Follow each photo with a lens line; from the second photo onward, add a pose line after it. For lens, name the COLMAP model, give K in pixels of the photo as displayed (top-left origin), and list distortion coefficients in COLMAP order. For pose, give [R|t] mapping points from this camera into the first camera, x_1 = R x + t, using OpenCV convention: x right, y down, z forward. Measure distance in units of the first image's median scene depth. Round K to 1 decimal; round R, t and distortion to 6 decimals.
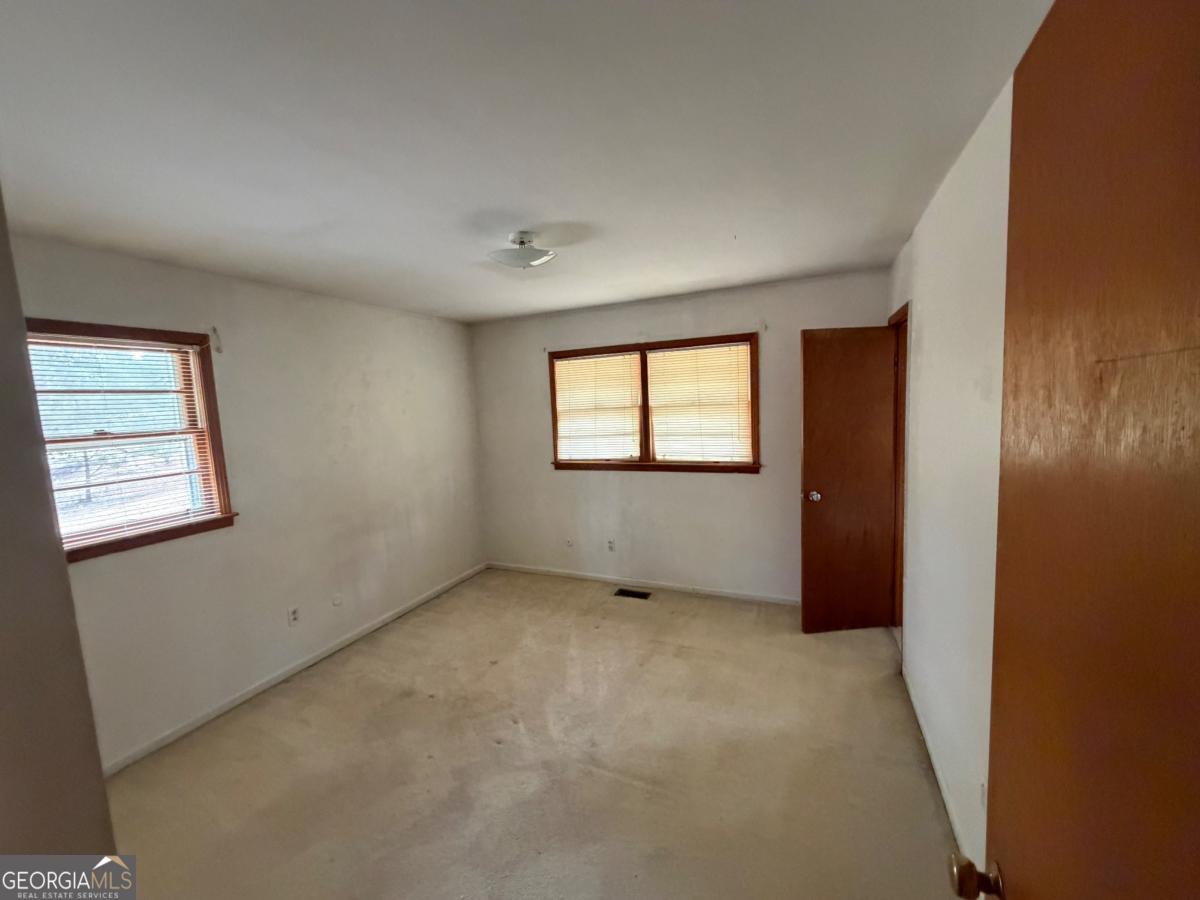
lens RADIAL K [[481.5, 0, 597.8], [0, 481.5, 449.6], [0, 0, 1]] dist [-0.000879, -0.000060]
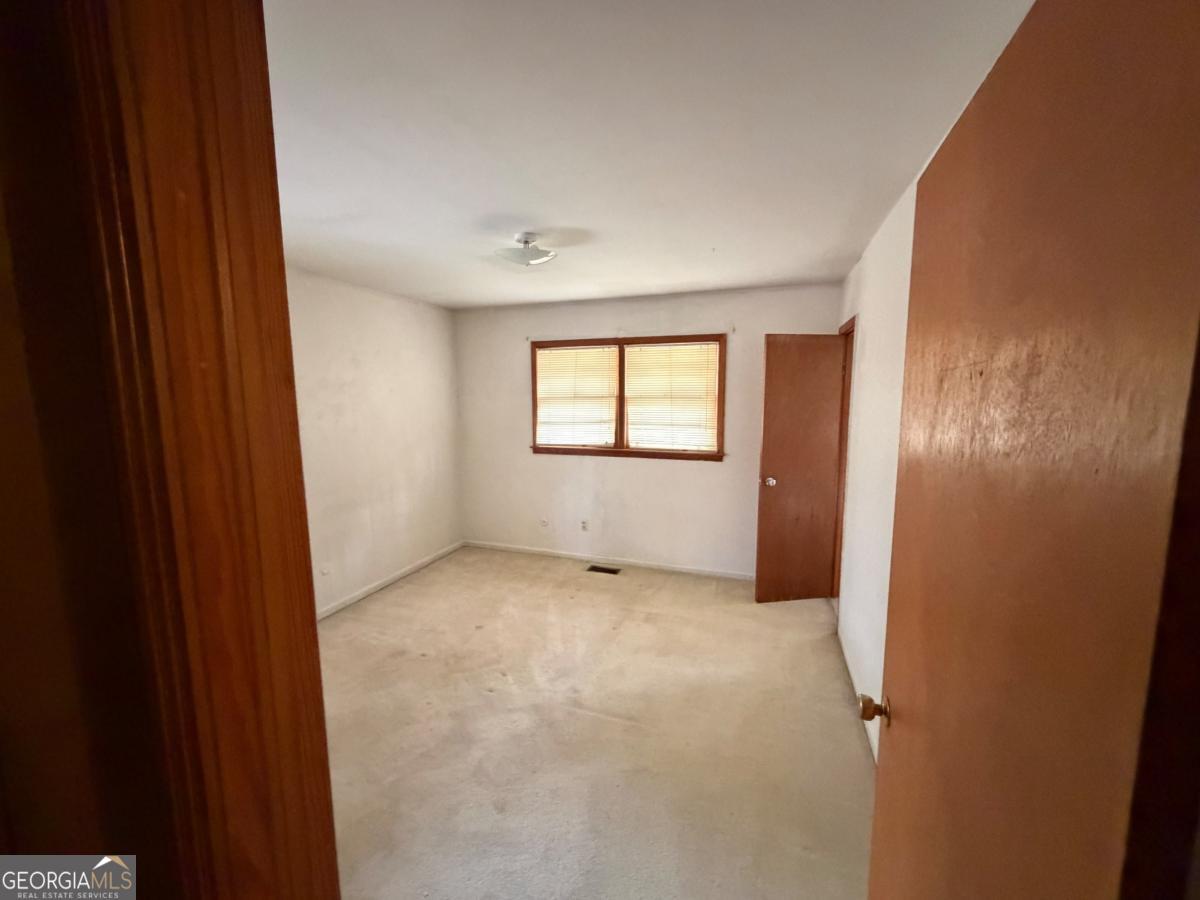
lens RADIAL K [[481.5, 0, 600.6], [0, 481.5, 450.0], [0, 0, 1]] dist [-0.000879, -0.000060]
pose [[0.995569, 0.032398, 0.088279, -0.050906], [-0.033996, 0.999283, 0.016659, 0.016891], [-0.087676, -0.019586, 0.995956, -0.092290]]
